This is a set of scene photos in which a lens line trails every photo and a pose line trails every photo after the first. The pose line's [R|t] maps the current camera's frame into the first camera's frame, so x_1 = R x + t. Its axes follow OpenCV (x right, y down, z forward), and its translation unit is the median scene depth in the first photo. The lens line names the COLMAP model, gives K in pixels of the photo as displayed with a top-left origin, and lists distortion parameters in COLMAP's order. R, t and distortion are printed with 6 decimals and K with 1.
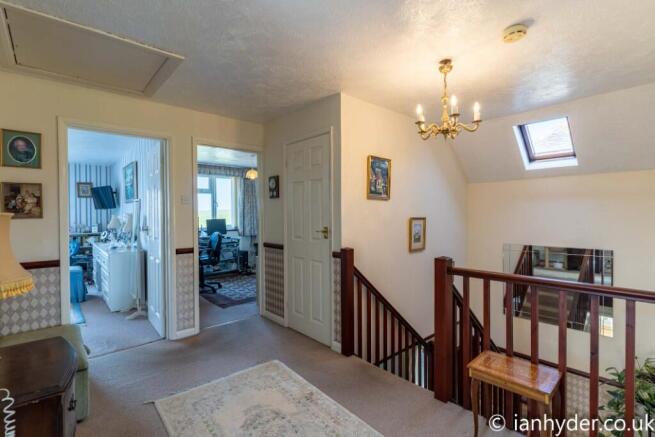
lens RADIAL K [[313.1, 0, 329.2], [0, 313.1, 221.7], [0, 0, 1]] dist [-0.000926, 0.001301]
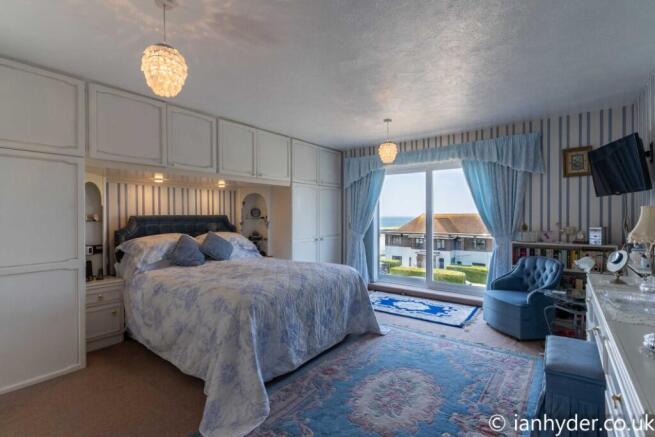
lens RADIAL K [[313.1, 0, 326.6], [0, 313.1, 219.1], [0, 0, 1]] dist [-0.000926, 0.001301]
pose [[0.202535, 0.007532, -0.979246, -0.345614], [-0.012091, 0.999913, 0.005190, -0.002721], [0.979200, 0.010789, 0.202609, 0.476282]]
